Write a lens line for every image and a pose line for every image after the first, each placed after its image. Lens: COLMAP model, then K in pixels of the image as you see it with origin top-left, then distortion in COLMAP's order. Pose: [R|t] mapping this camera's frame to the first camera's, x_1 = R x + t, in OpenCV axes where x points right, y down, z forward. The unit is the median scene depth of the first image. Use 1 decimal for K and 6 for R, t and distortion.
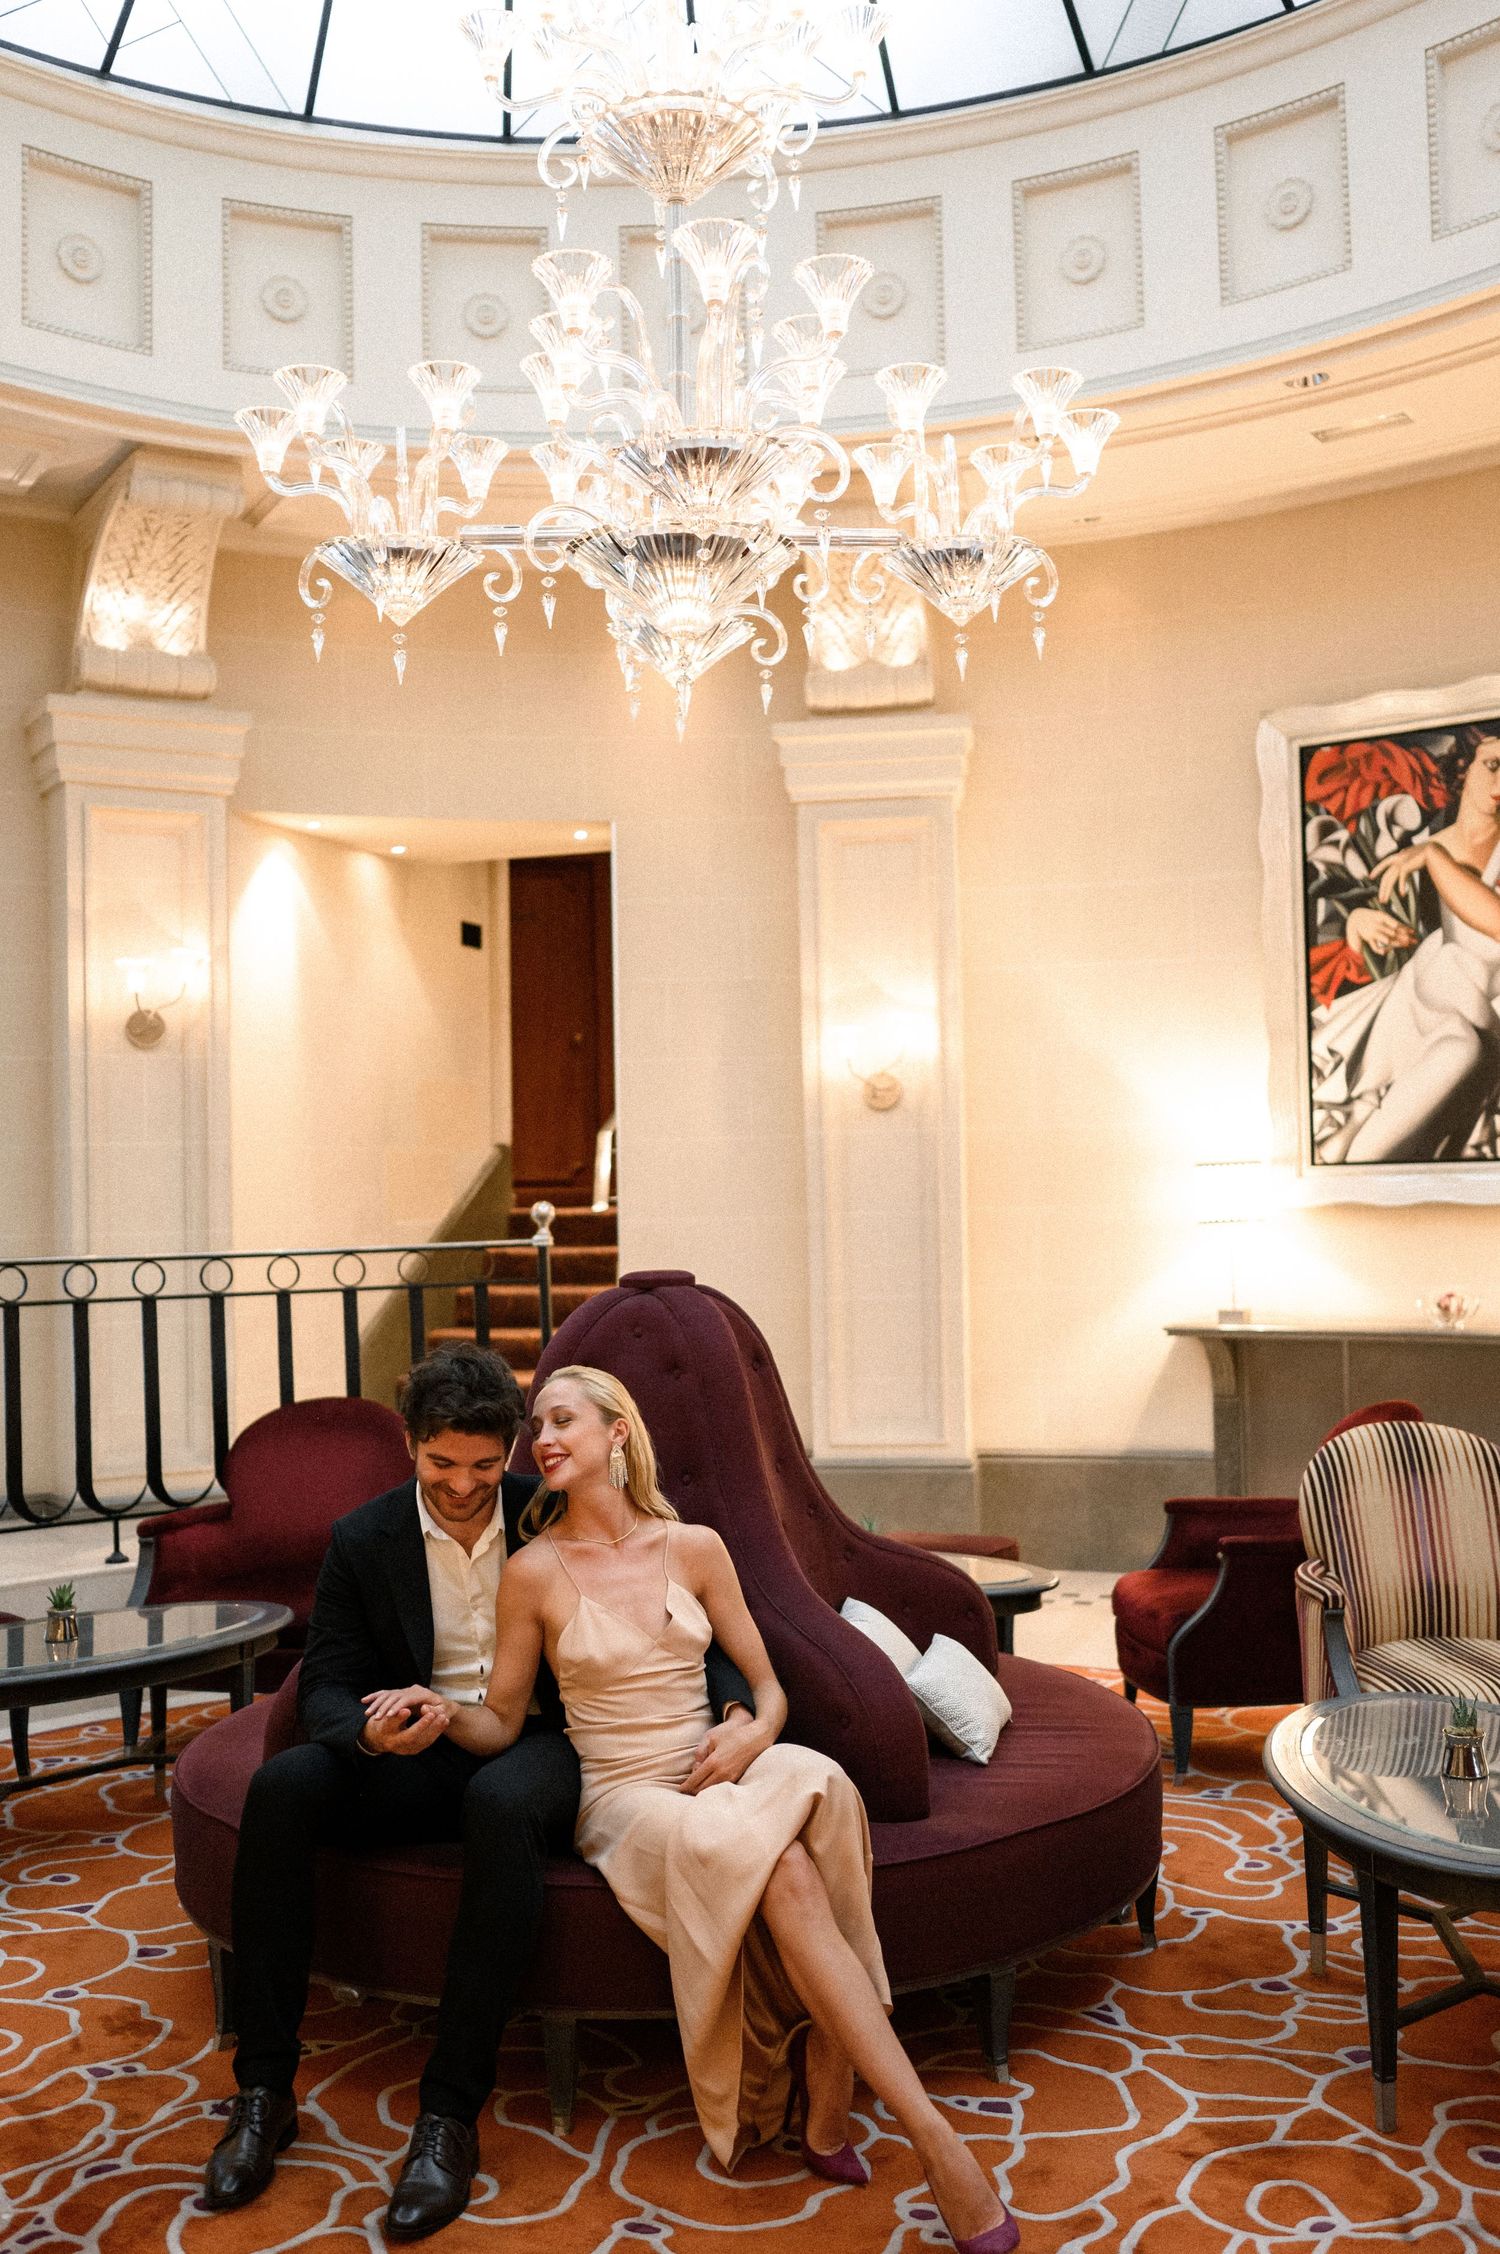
lens RADIAL K [[2300.6, 0, 751.7], [0, 2300.6, 1131.6], [0, 0, 1]] dist [-0.010881, 0.000000]
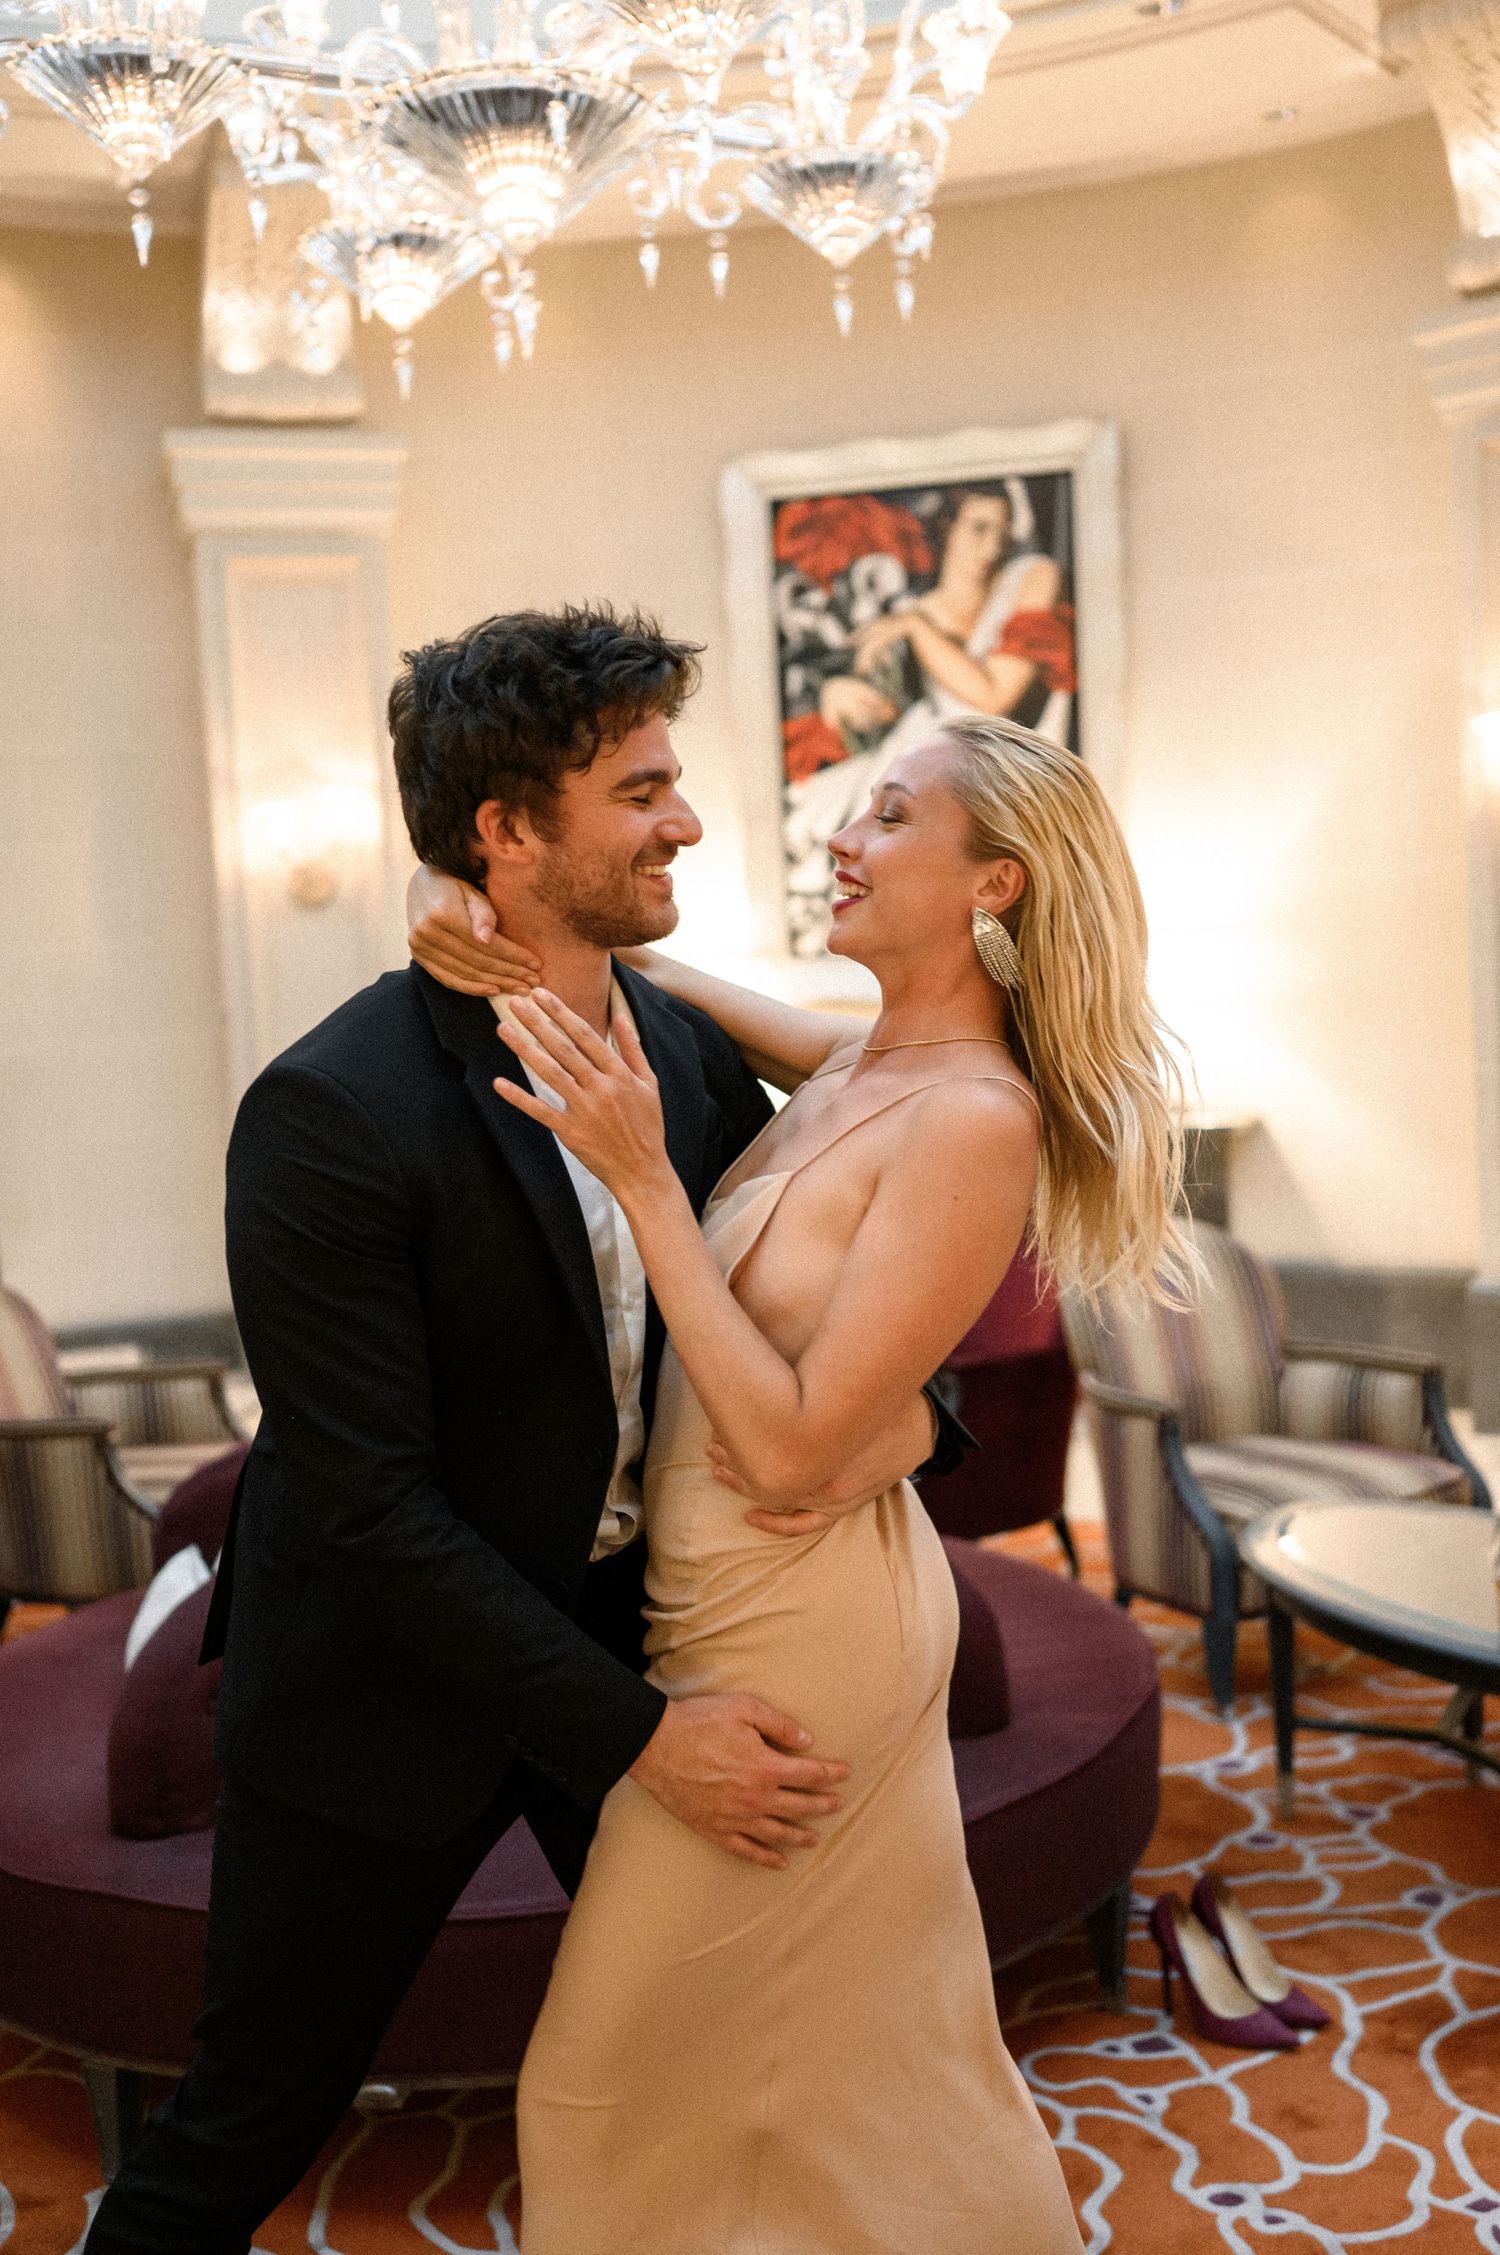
lens RADIAL K [[2301.6, 0, 752.6], [0, 2301.6, 1124.2], [0, 0, 1]] dist [-0.010881, 0.000000]
pose [[0.894125, -0.056021, 0.444299, -0.187733], [0.022444, 0.996503, 0.080481, 0.006279], [-0.447254, -0.061988, 0.892256, 0.176900]]
